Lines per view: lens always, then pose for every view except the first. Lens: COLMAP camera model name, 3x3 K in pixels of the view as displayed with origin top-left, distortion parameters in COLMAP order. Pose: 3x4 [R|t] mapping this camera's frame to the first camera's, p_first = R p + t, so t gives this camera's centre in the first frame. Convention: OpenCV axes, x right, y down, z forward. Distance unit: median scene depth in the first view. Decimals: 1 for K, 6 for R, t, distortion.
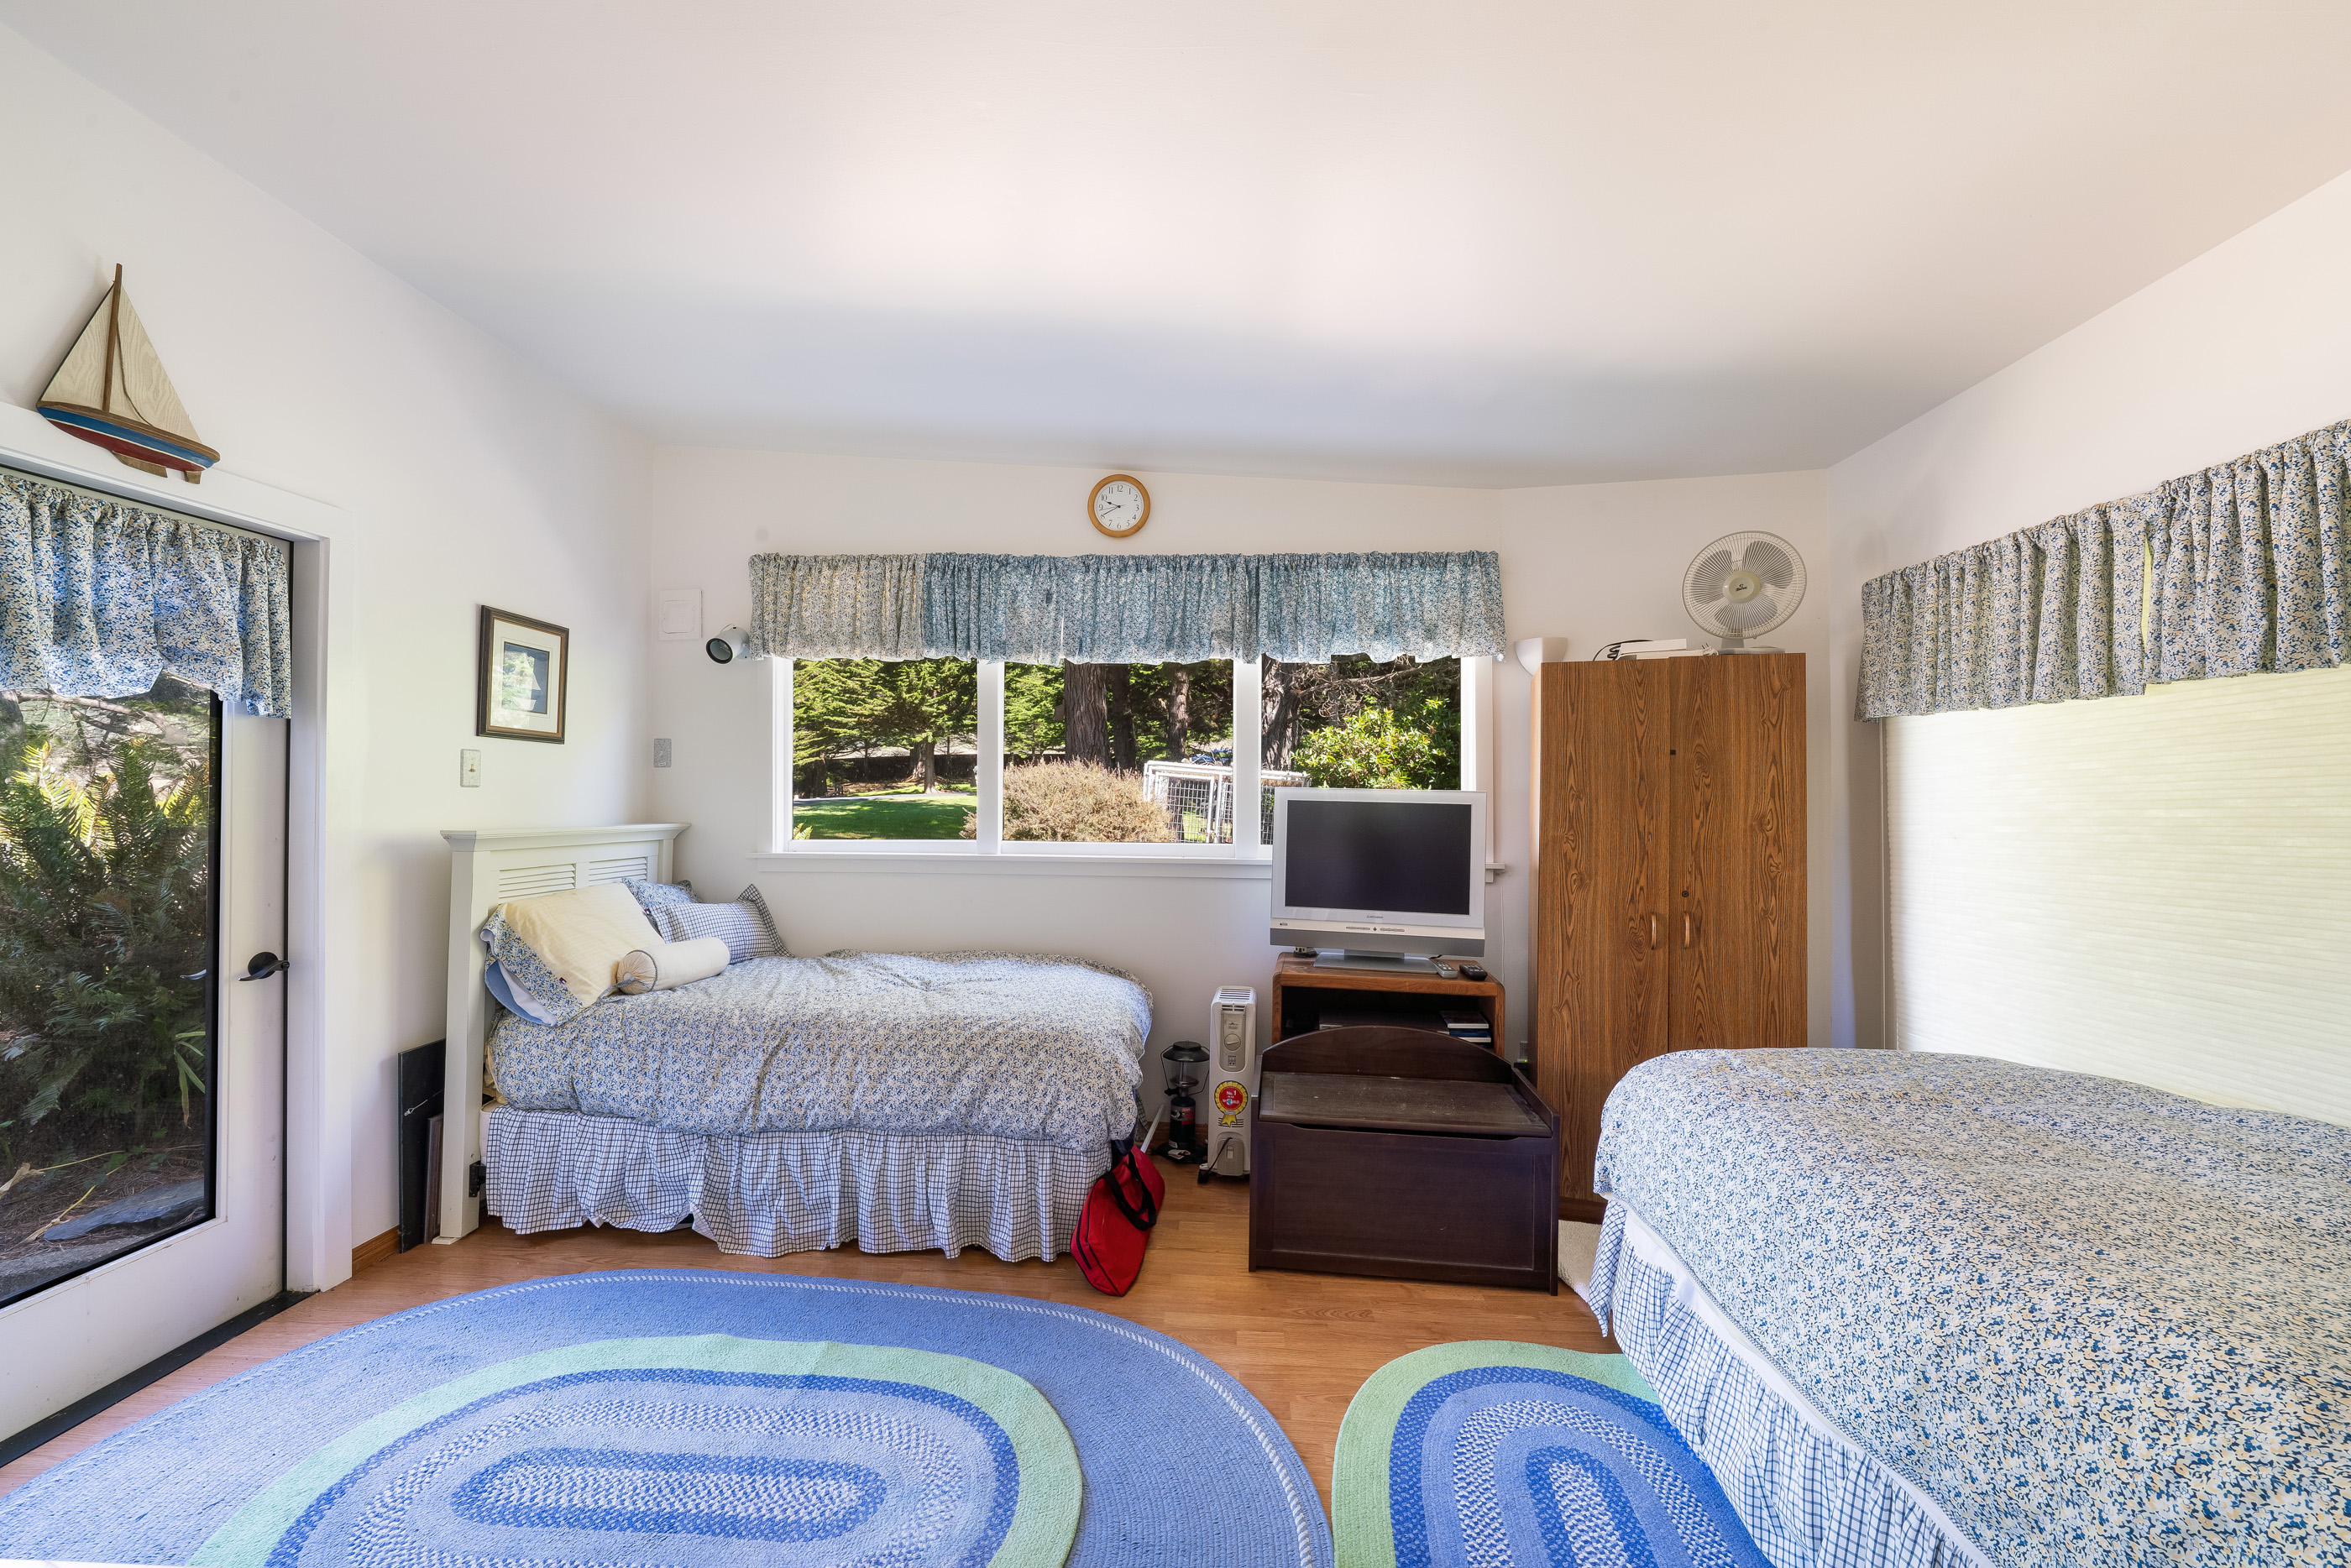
lens RADIAL K [[880.0, 0, 1175.5], [0, 880.0, 784.0], [0, 0, 1]] dist [-0.002174, -0.000138]
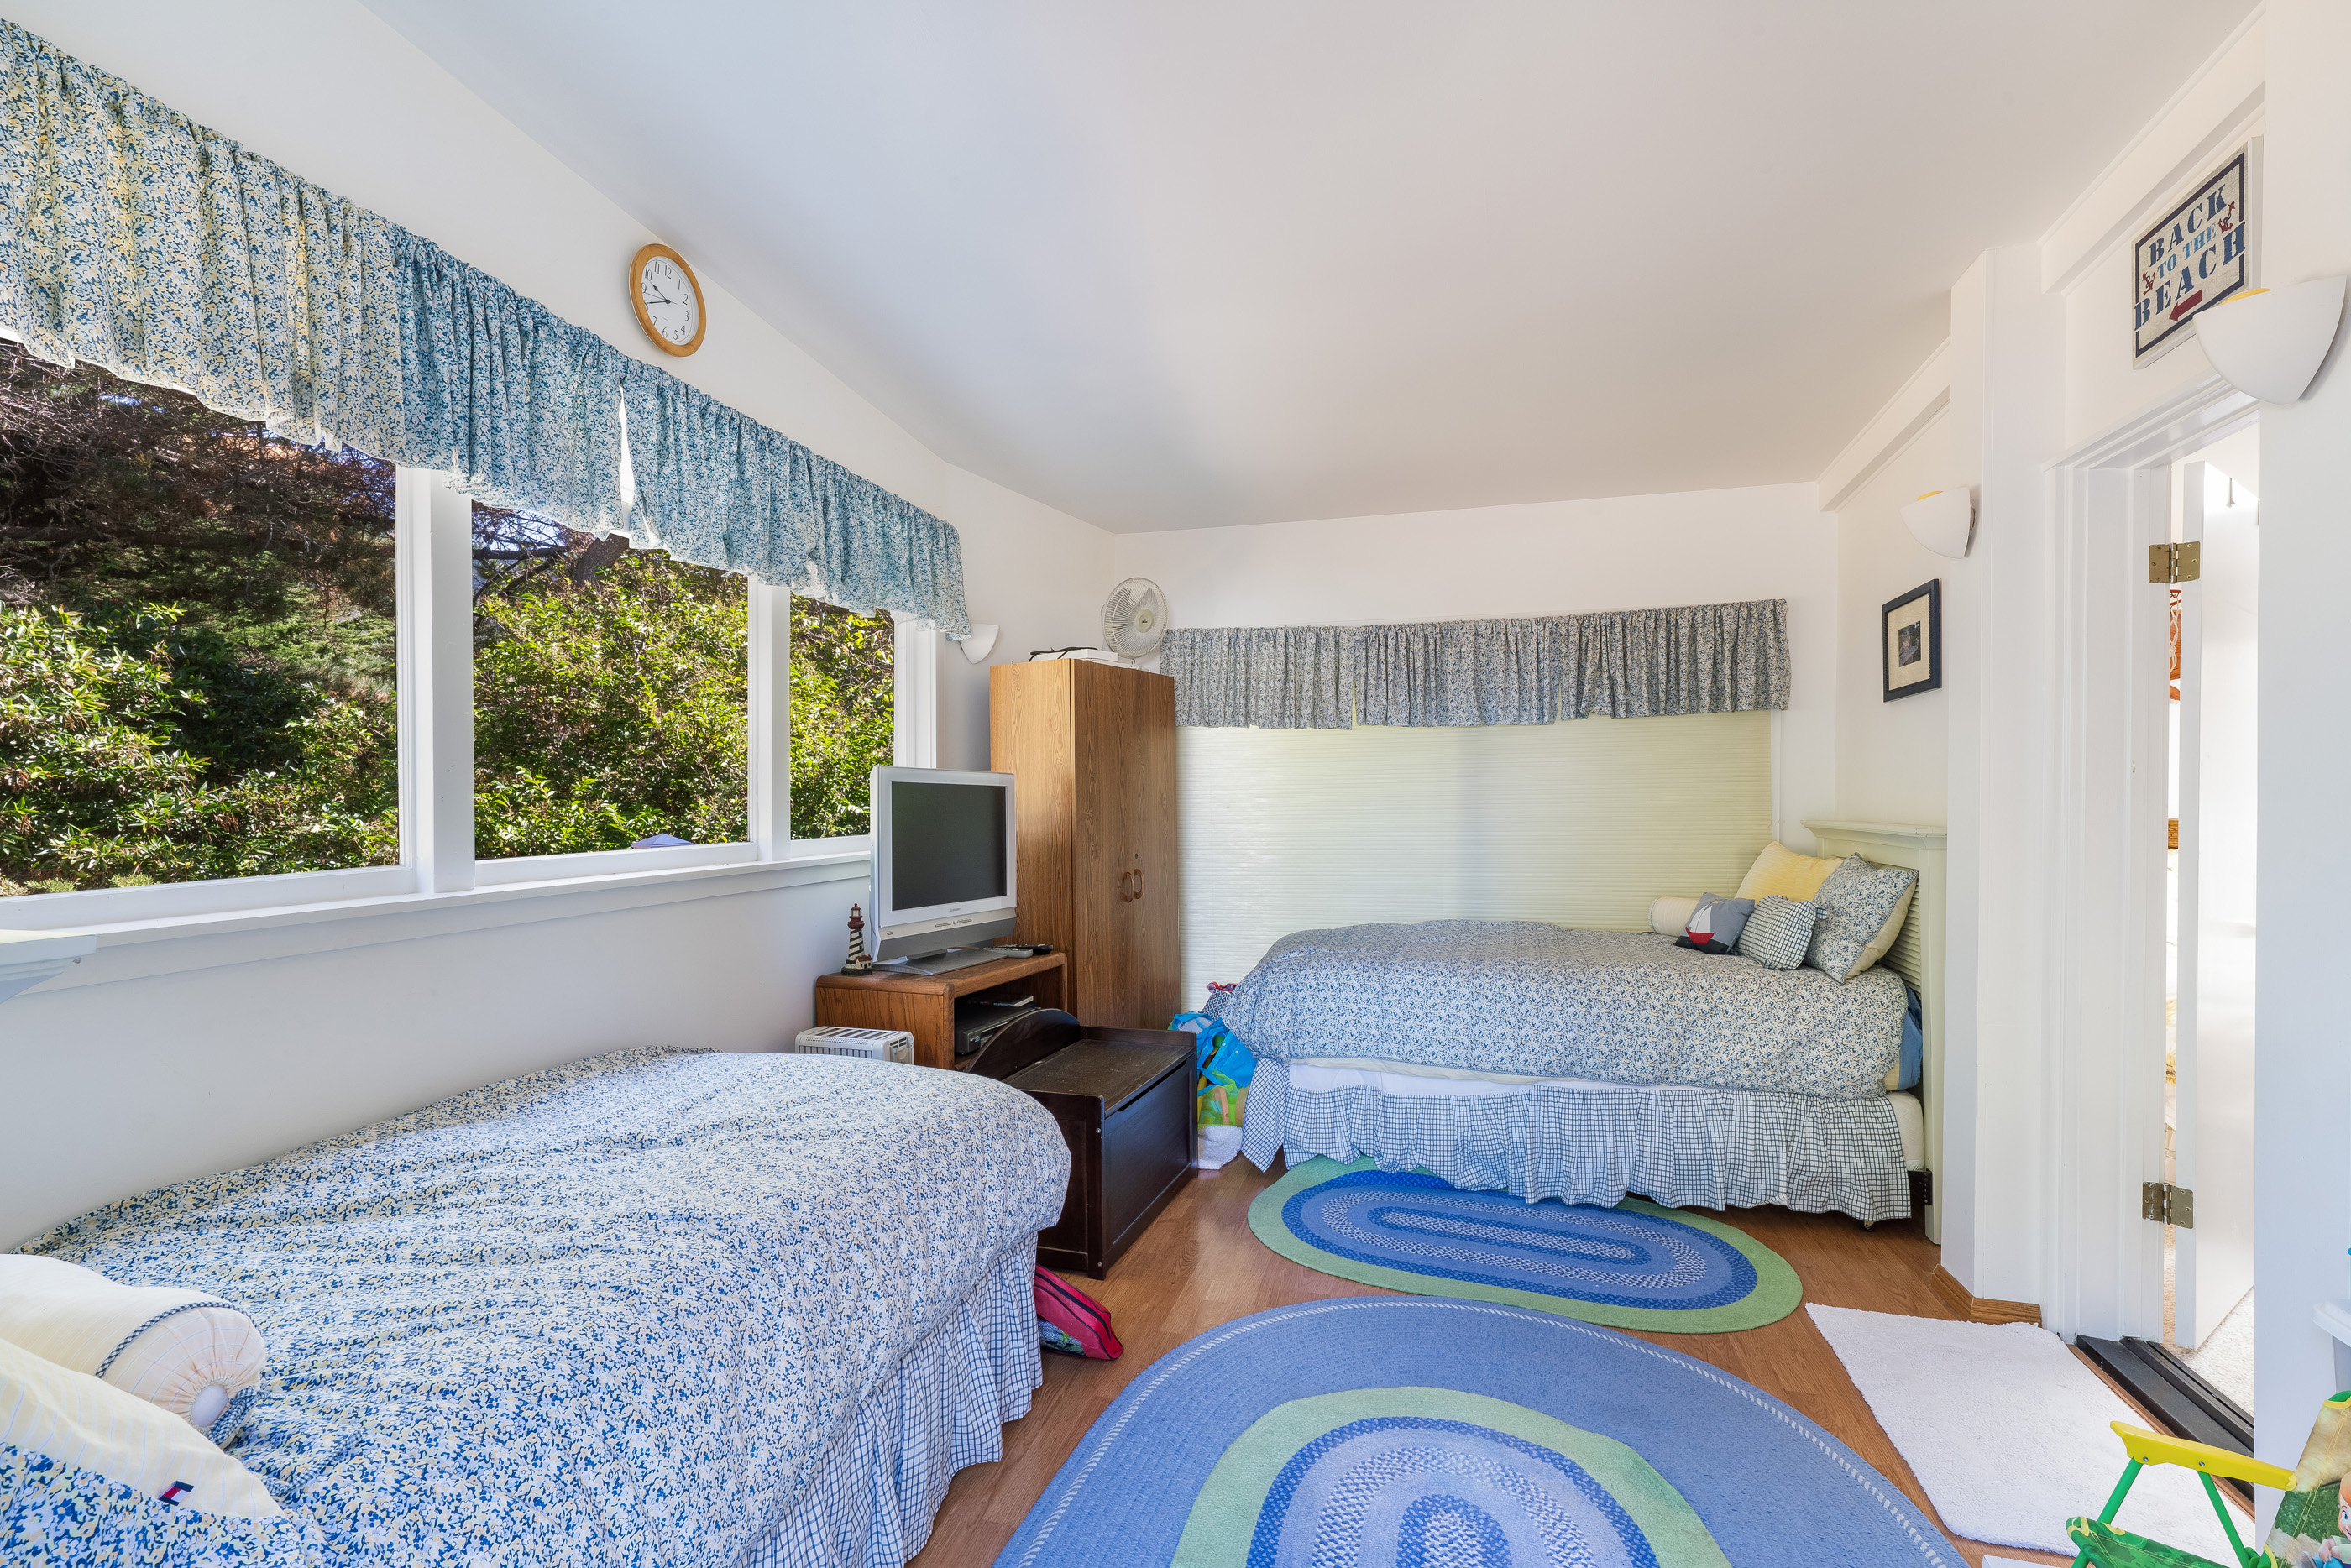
lens RADIAL K [[1083.7, 0, 1175.5], [0, 1083.7, 784.0], [0, 0, 1]] dist [0.003284, 0.000123]
pose [[0.185095, -0.002101, 0.982718, -0.772169], [-0.023437, 0.999704, 0.006551, 0.006214], [-0.982441, -0.024244, 0.184991, 0.530606]]
